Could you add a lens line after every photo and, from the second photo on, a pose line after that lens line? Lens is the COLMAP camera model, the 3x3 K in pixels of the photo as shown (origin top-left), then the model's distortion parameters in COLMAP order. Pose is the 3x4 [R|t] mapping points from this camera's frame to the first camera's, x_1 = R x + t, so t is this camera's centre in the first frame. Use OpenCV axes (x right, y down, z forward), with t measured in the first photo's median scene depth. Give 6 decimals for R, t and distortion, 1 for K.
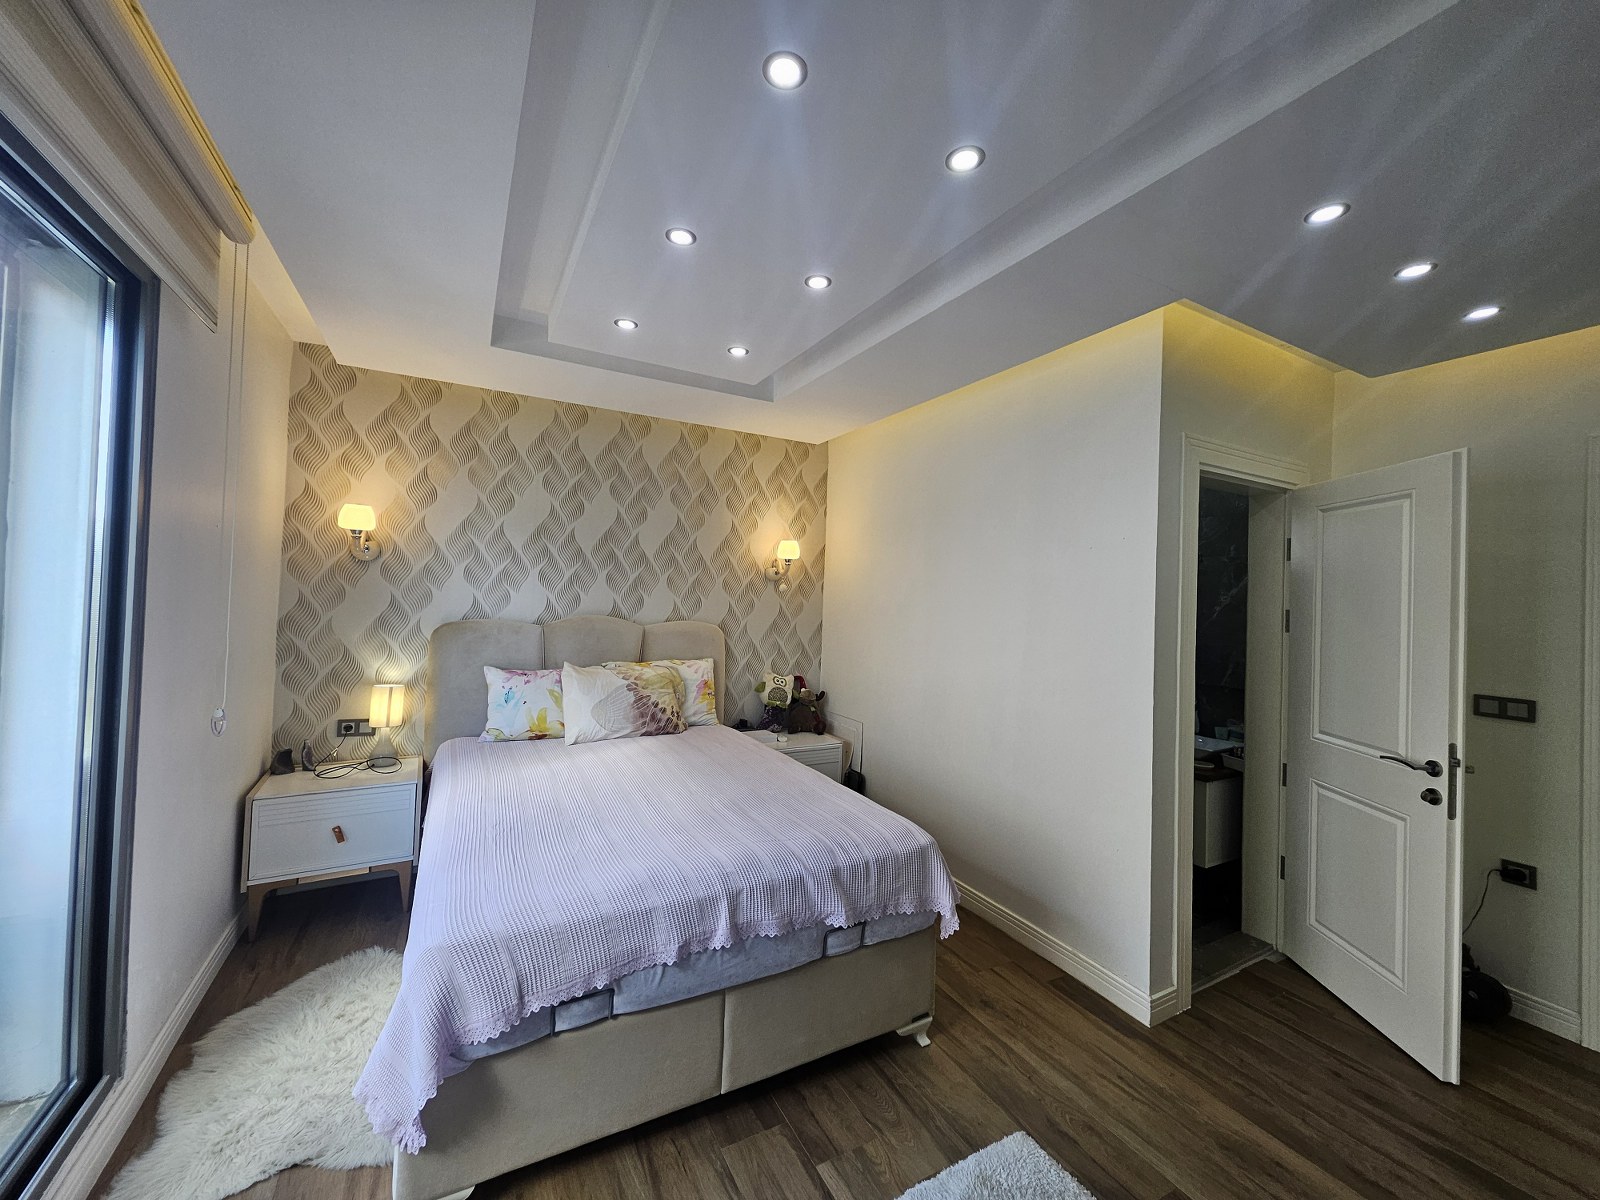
lens RADIAL K [[626.5, 0, 796.6], [0, 626.5, 583.8], [0, 0, 1]] dist [0.009924, -0.002129]
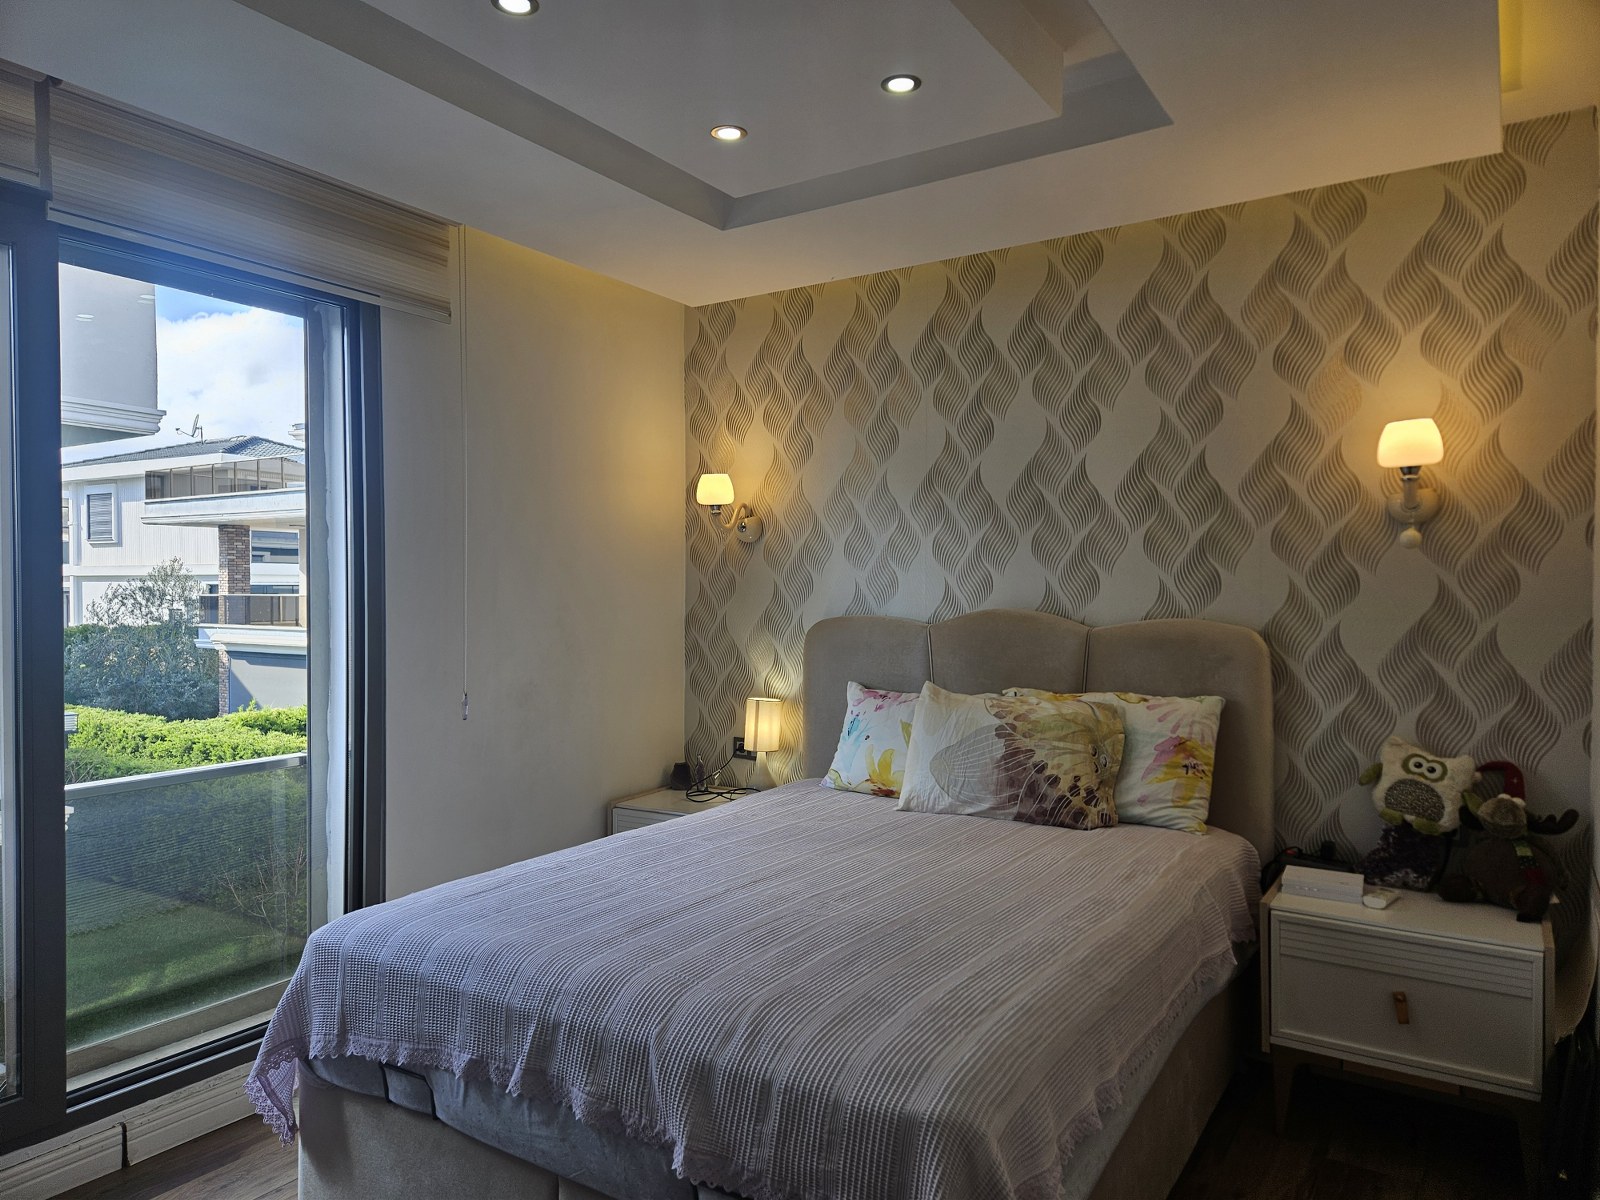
lens RADIAL K [[1078.0, 0, 807.6], [0, 1078.0, 607.6], [0, 0, 1]] dist [0.053724, -0.002042]
pose [[0.470314, -0.018883, -0.882297, 0.509064], [0.033553, 0.999431, -0.003504, 0.049048], [0.881861, -0.027956, 0.470680, 0.377909]]
